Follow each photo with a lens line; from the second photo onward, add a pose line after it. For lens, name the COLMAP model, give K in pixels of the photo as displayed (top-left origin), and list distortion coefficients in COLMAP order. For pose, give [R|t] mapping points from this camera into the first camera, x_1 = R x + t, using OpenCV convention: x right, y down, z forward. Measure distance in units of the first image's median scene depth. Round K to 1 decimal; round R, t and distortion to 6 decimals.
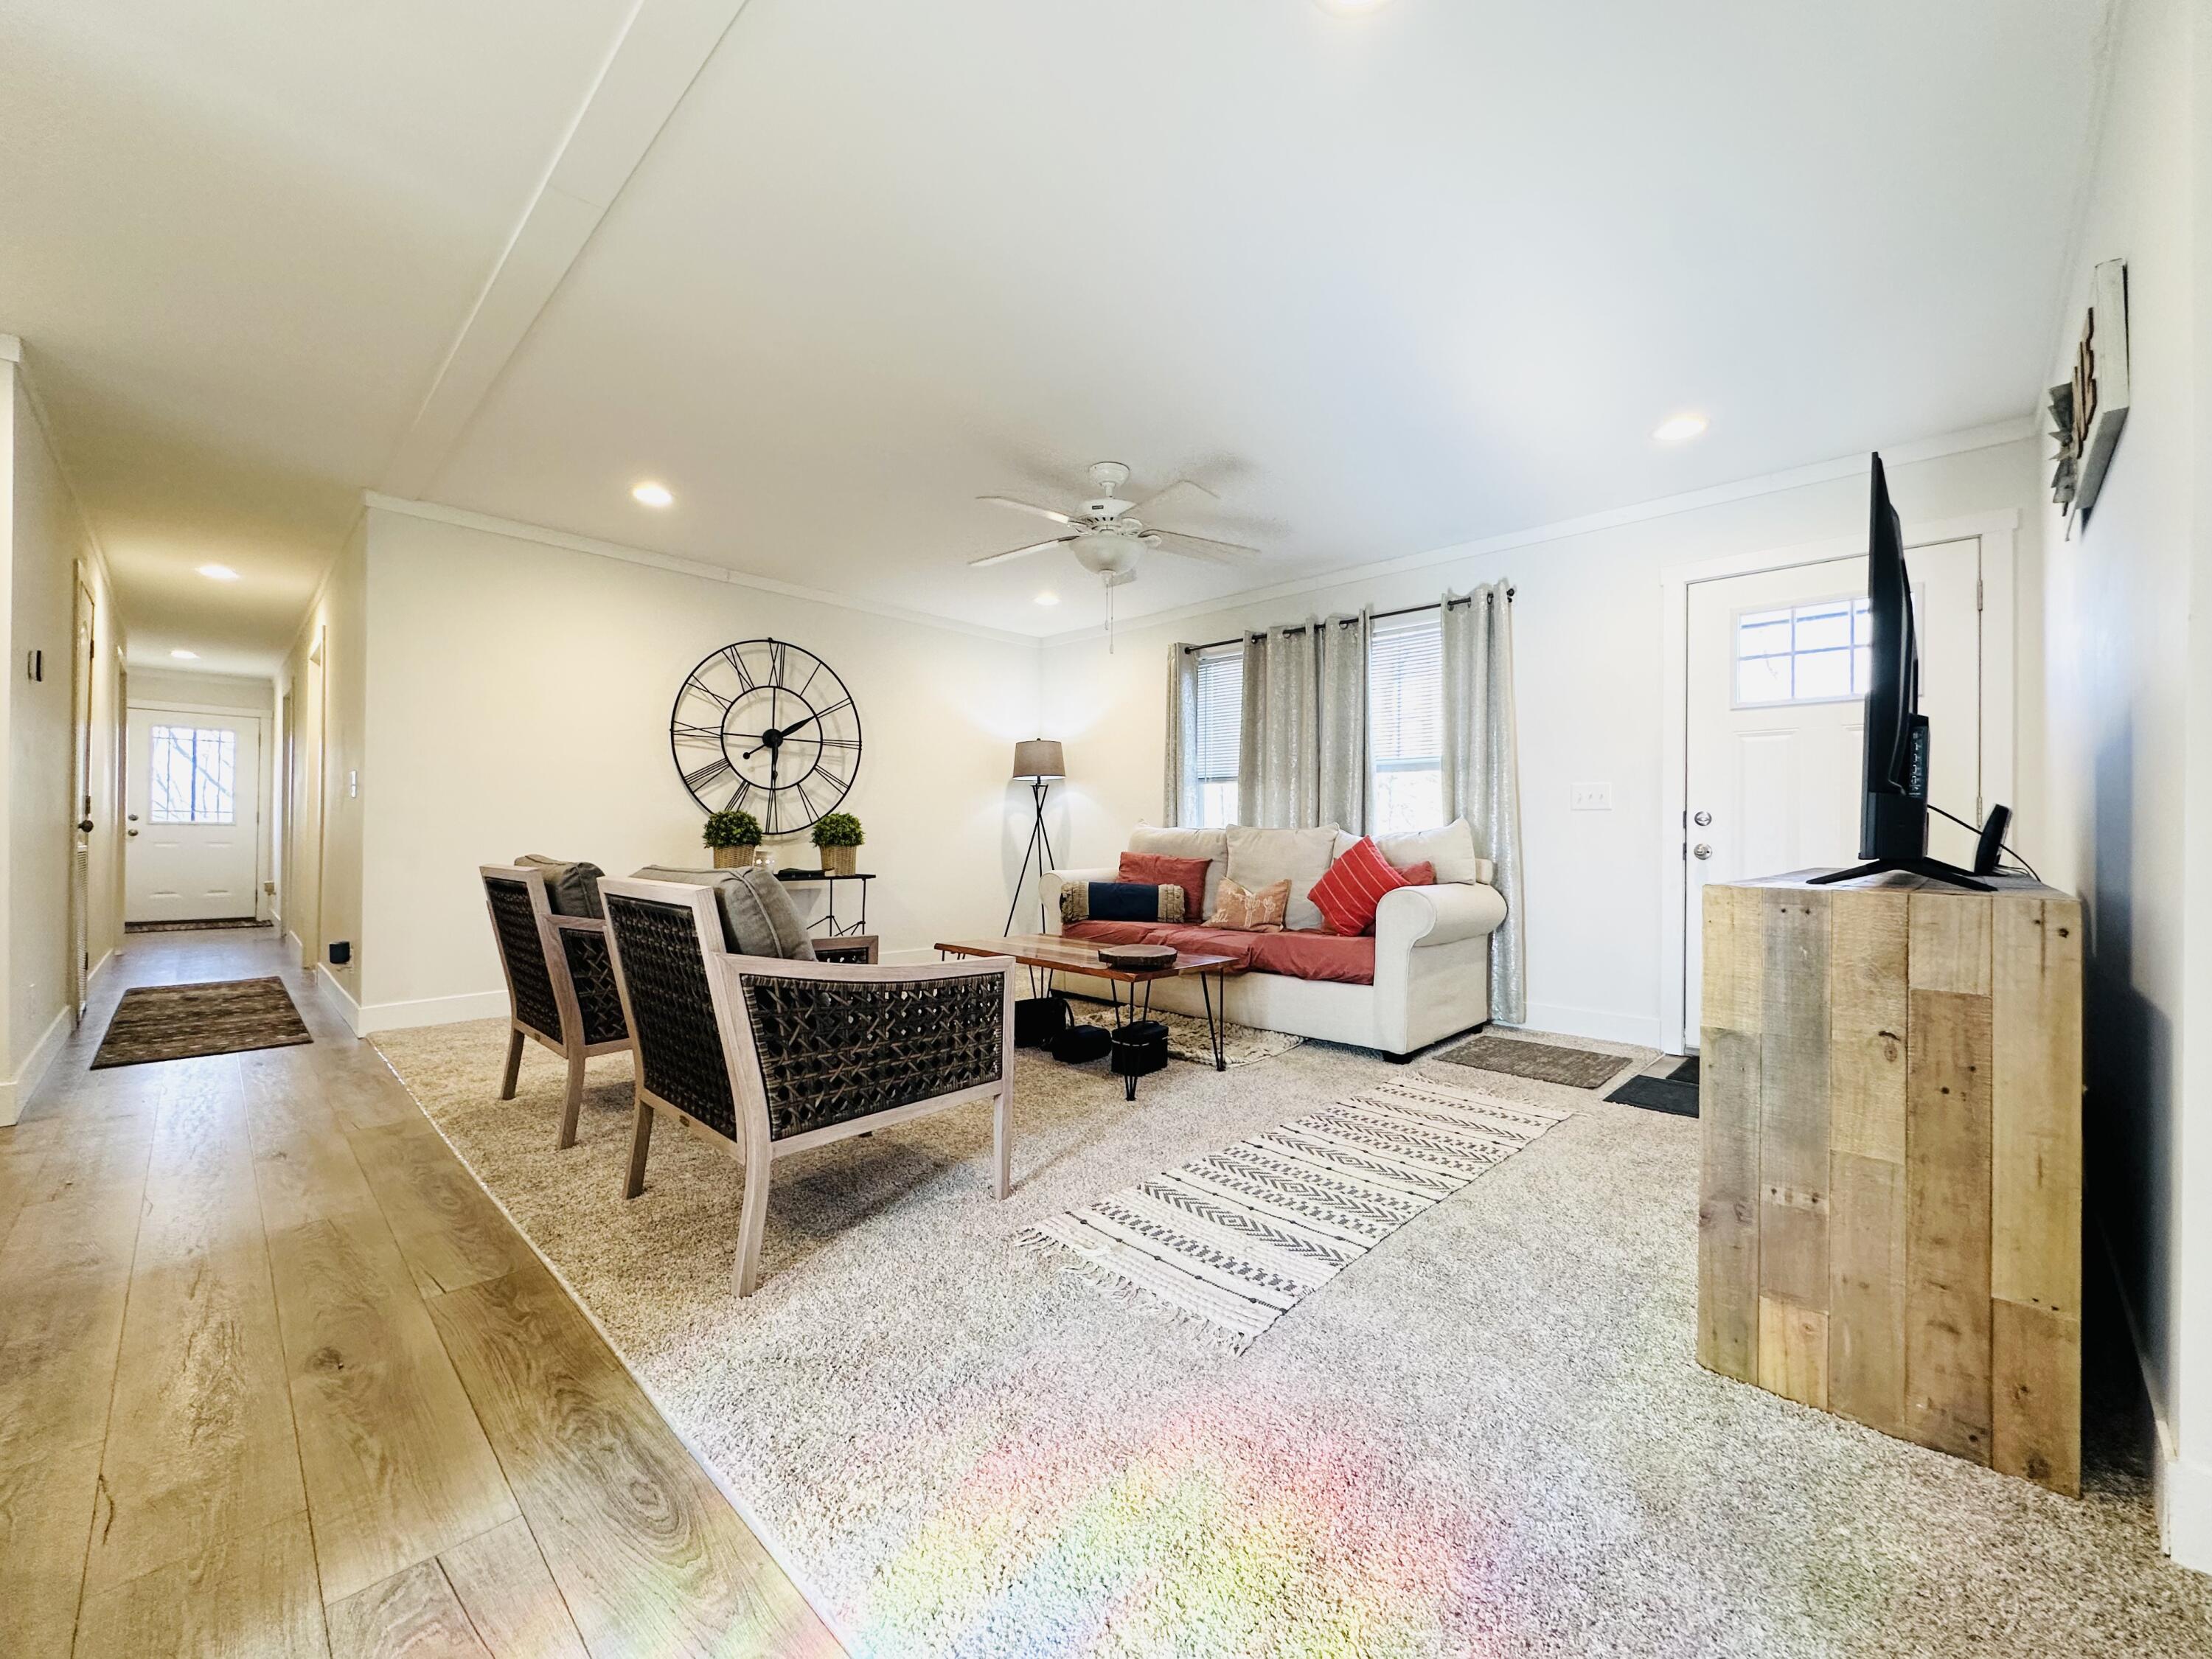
lens RADIAL K [[880.1, 0, 1106.1], [0, 880.1, 827.5], [0, 0, 1]] dist [-0.003668, 0.000523]
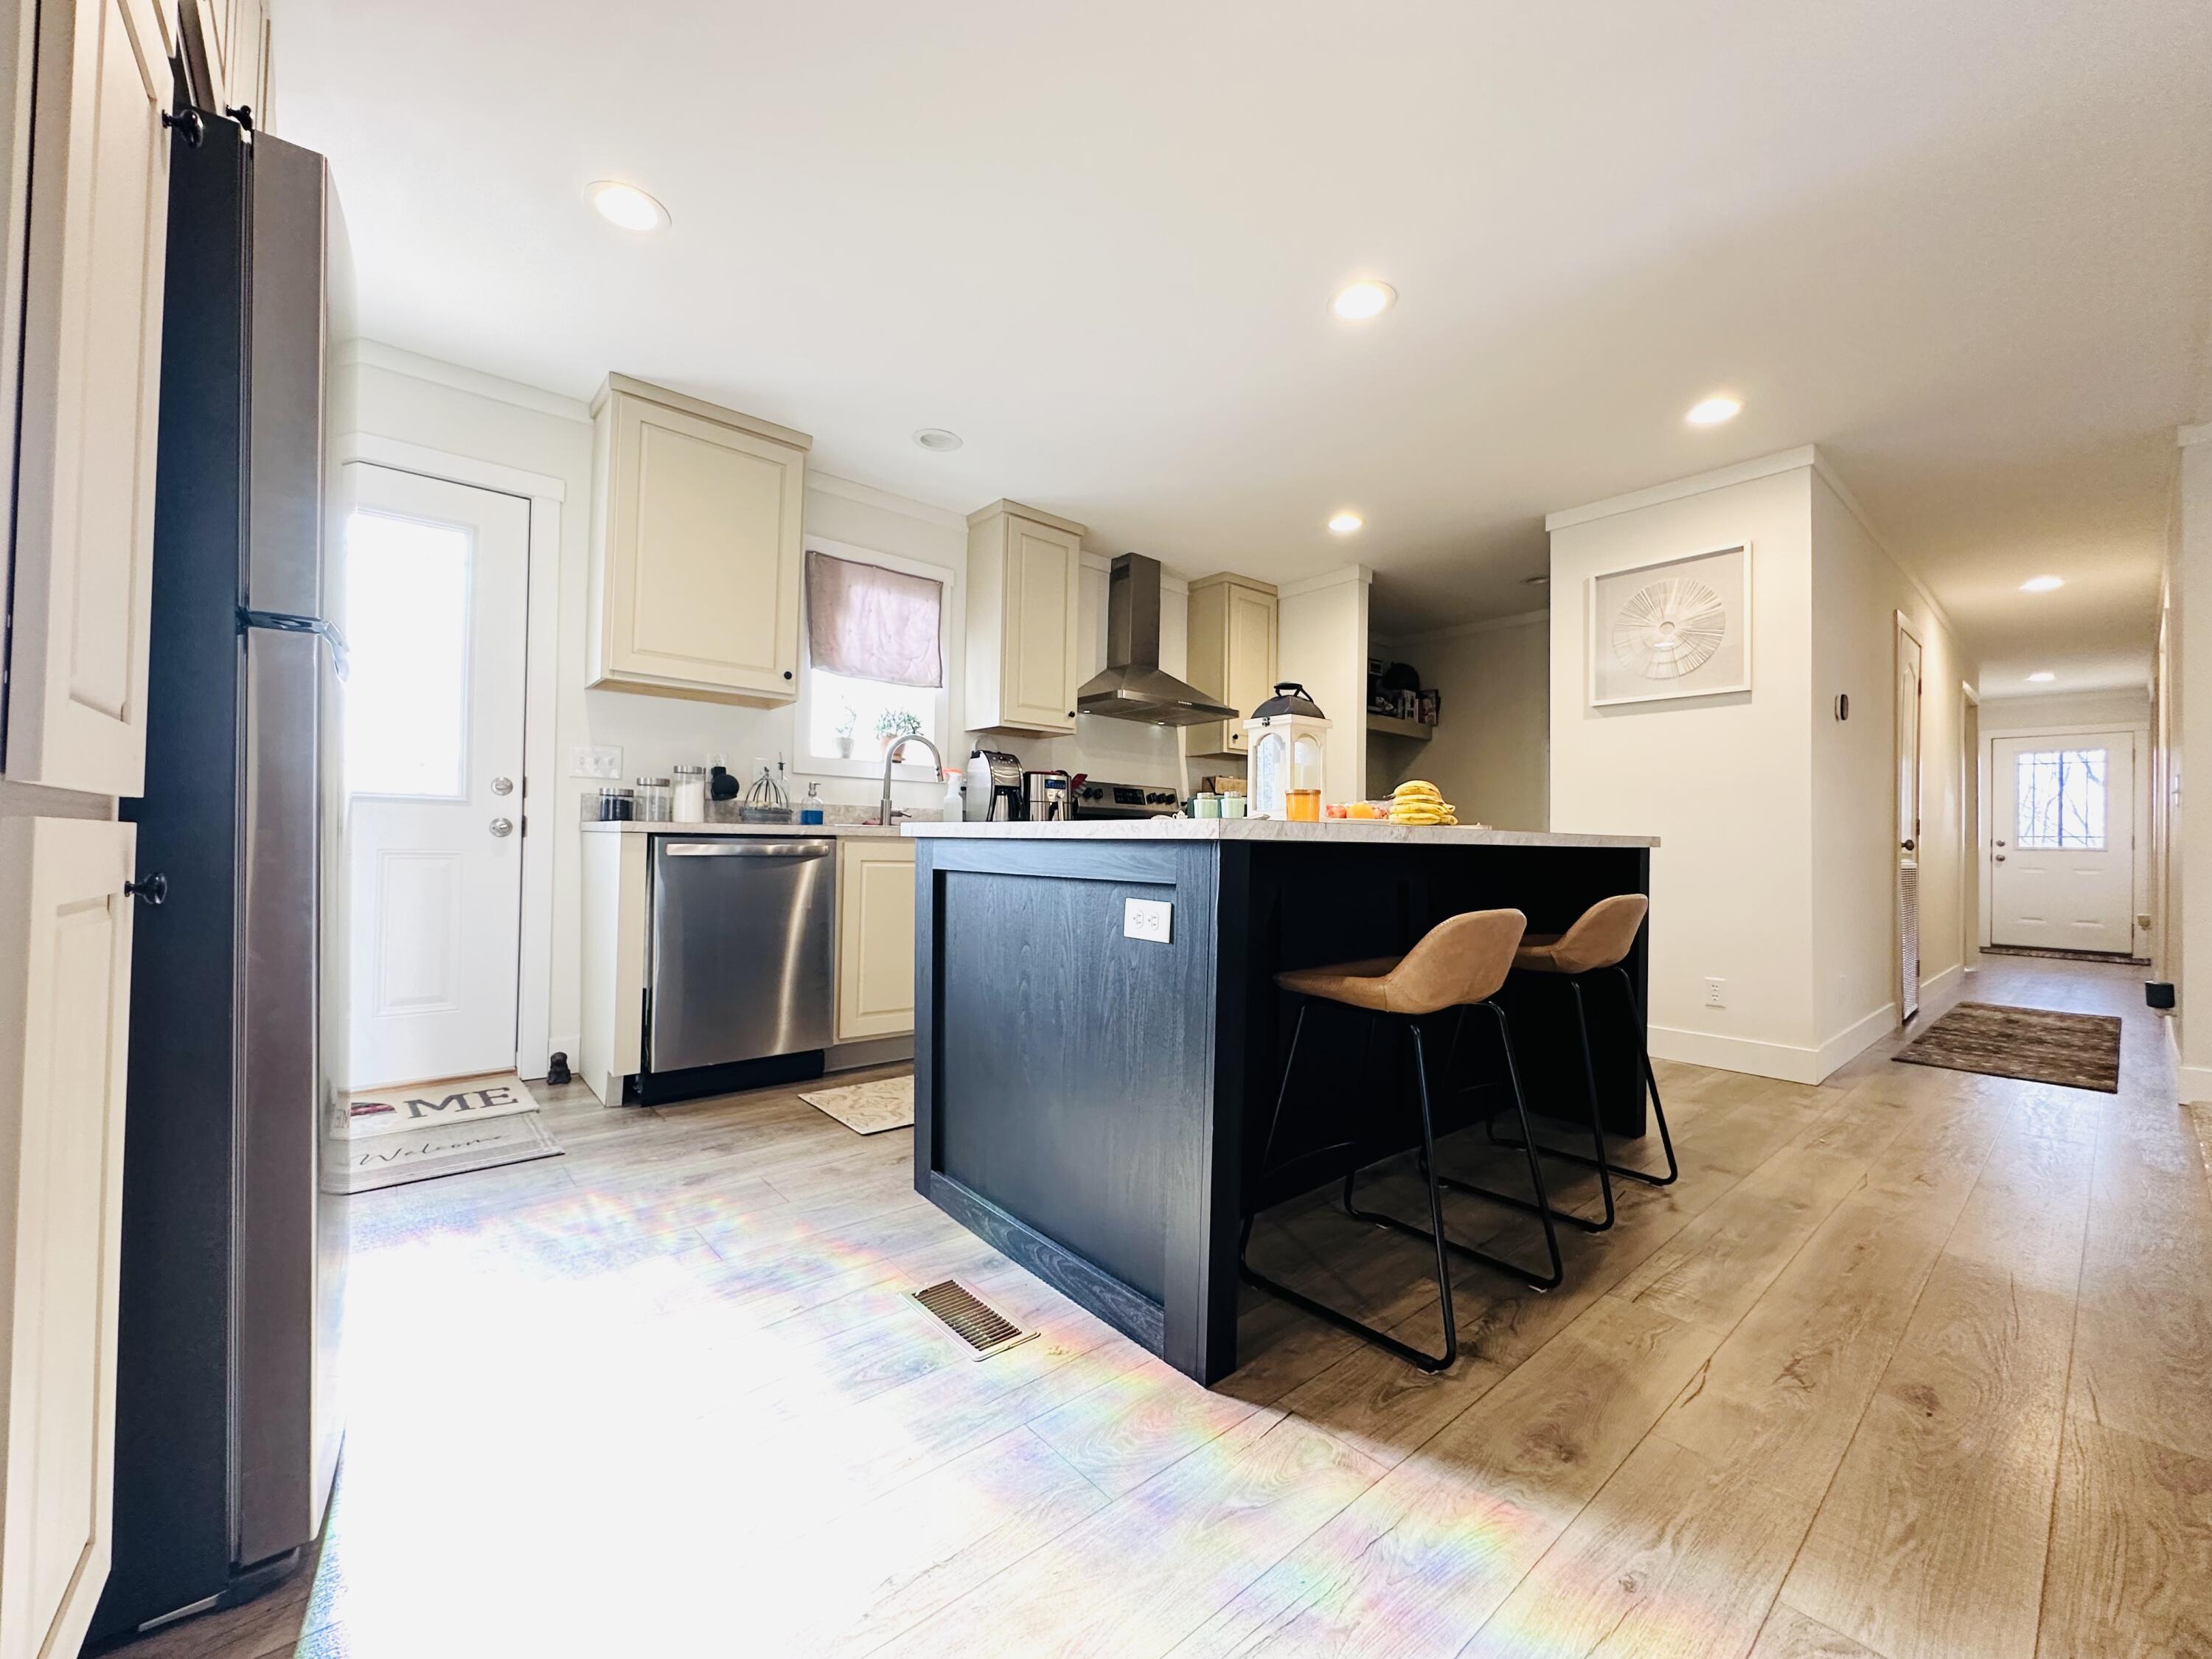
lens RADIAL K [[880.1, 0, 1109.1], [0, 880.1, 831.2], [0, 0, 1]] dist [-0.003668, 0.000523]
pose [[-0.091132, -0.023379, -0.995564, 0.037560], [-0.009512, 0.999699, -0.022606, 0.013486], [0.995793, 0.007410, -0.091327, 0.074636]]
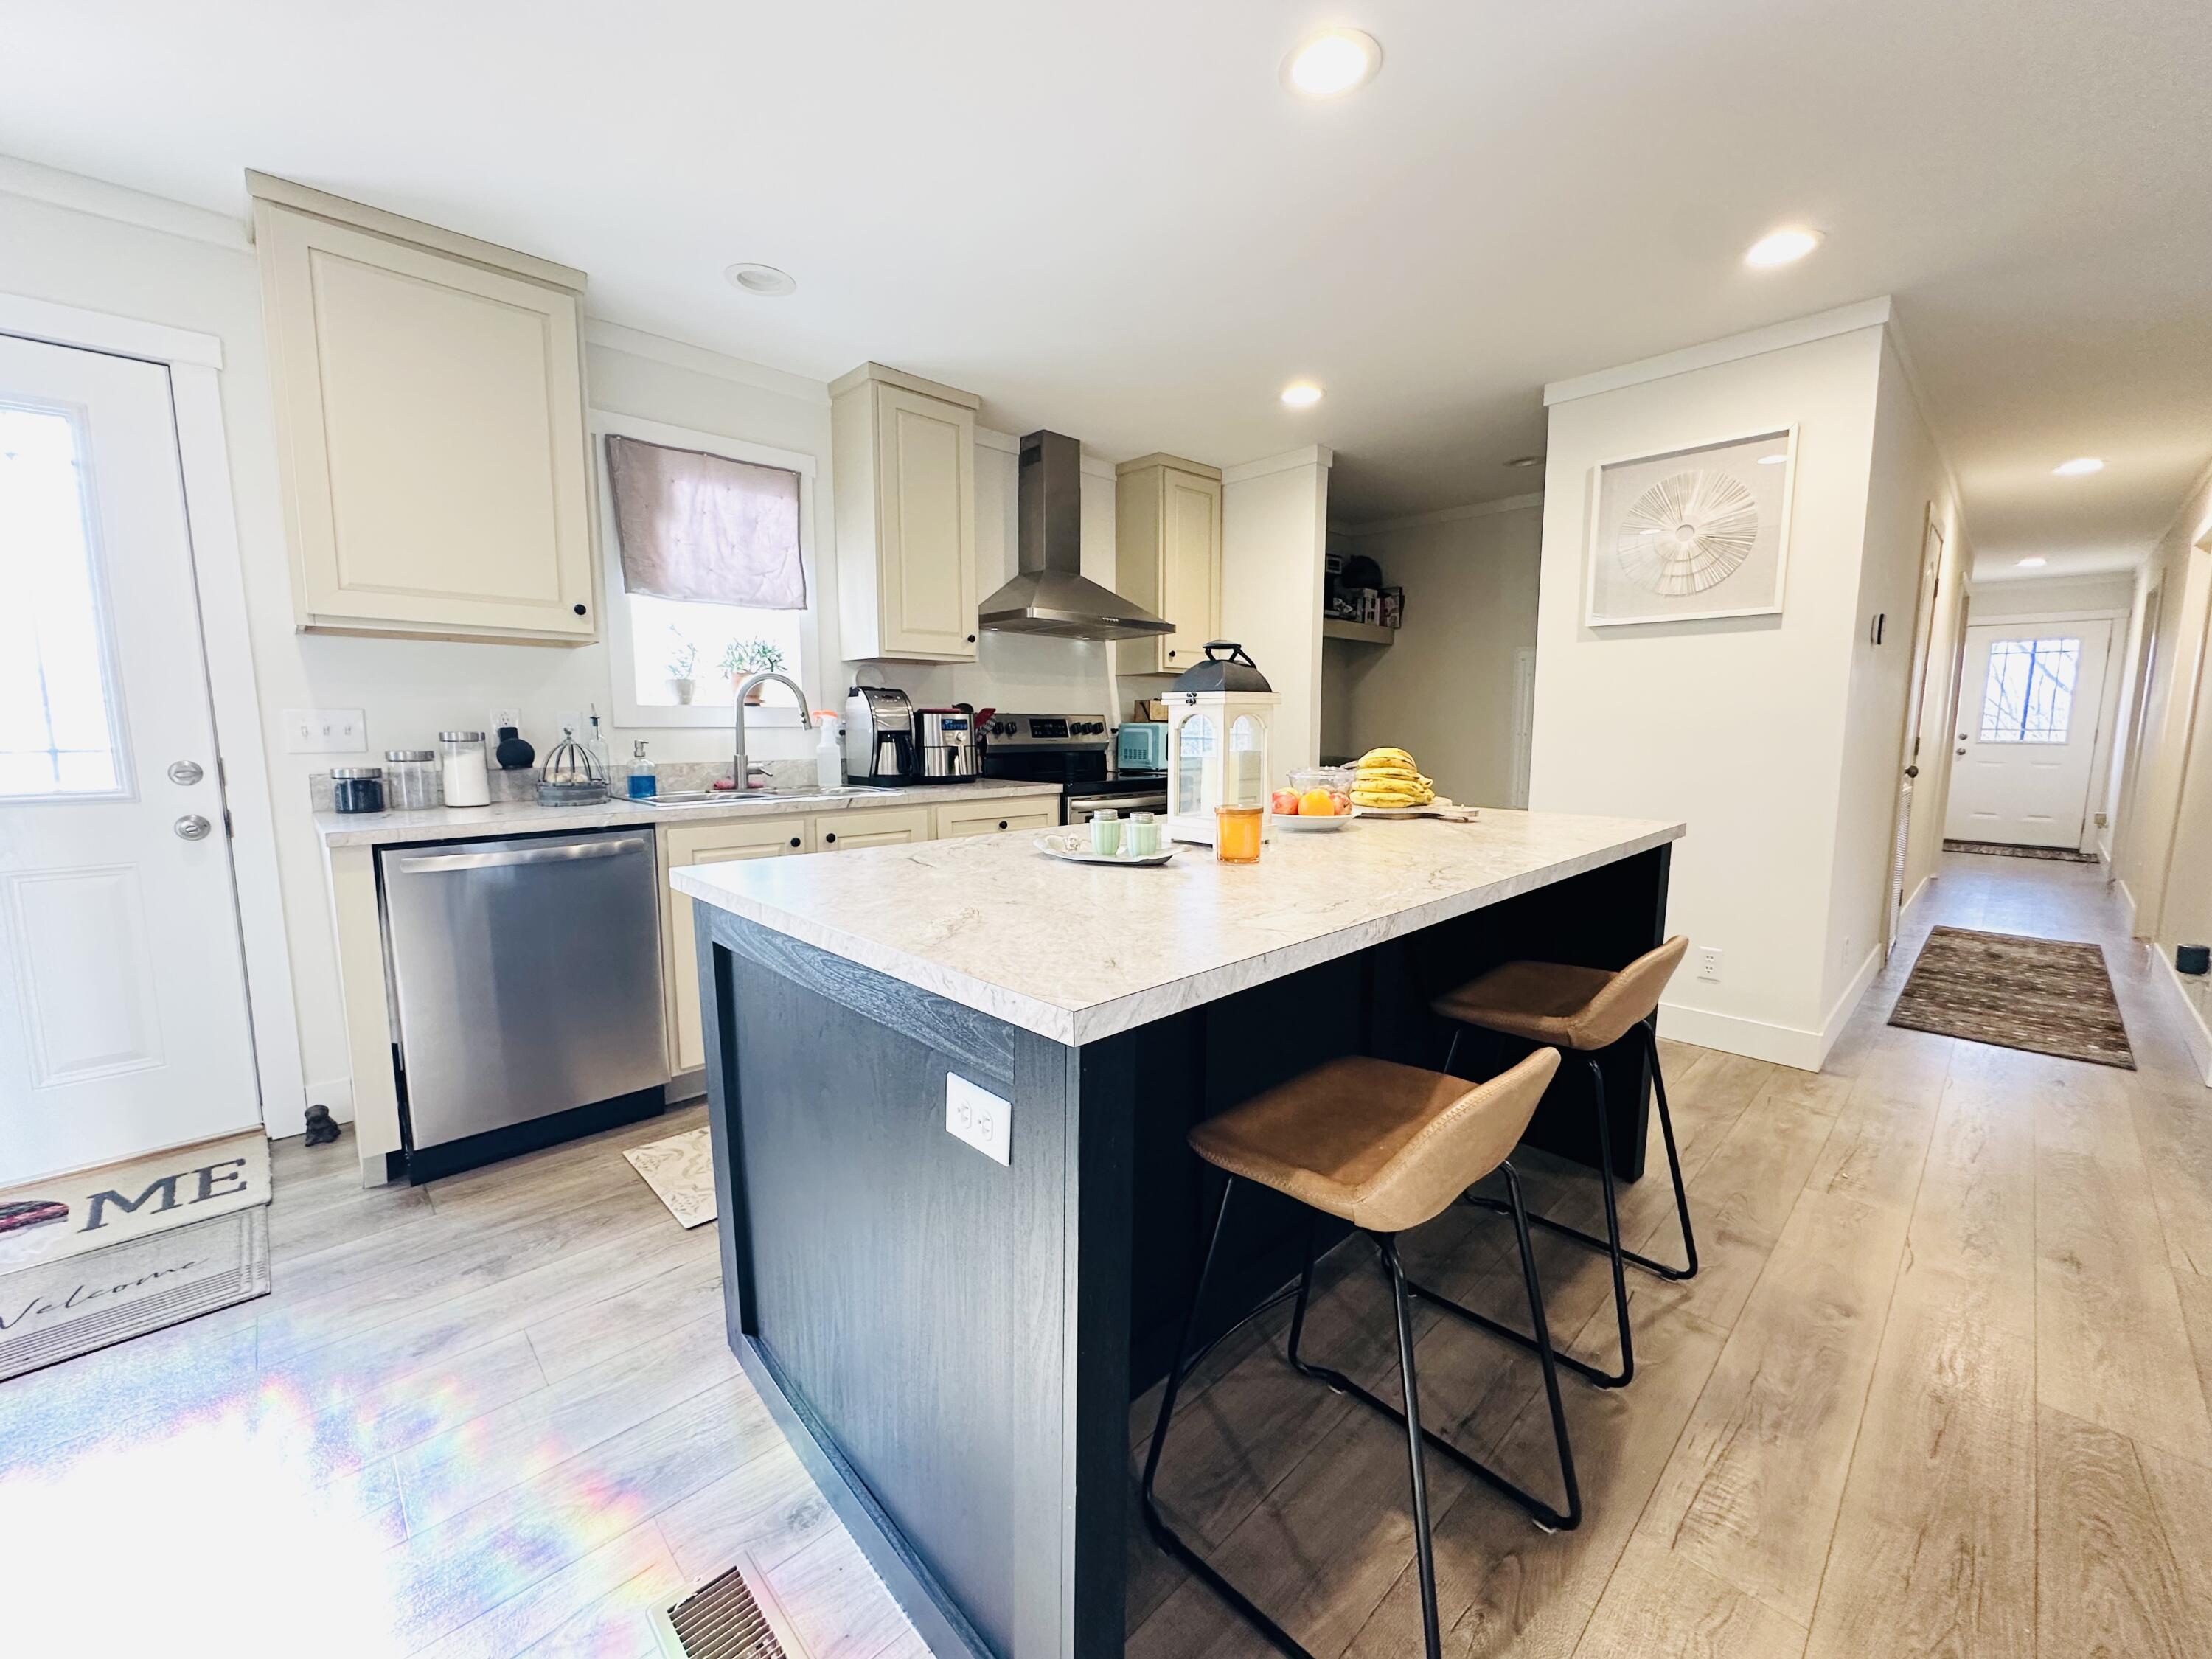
lens RADIAL K [[880.1, 0, 1108.7], [0, 880.1, 831.1], [0, 0, 1]] dist [-0.003668, 0.000523]
pose [[-0.037980, 0.117661, -0.992327, -0.099563], [0.007481, 0.993049, 0.117461, -0.050880], [0.999251, -0.002963, -0.038596, 0.097431]]
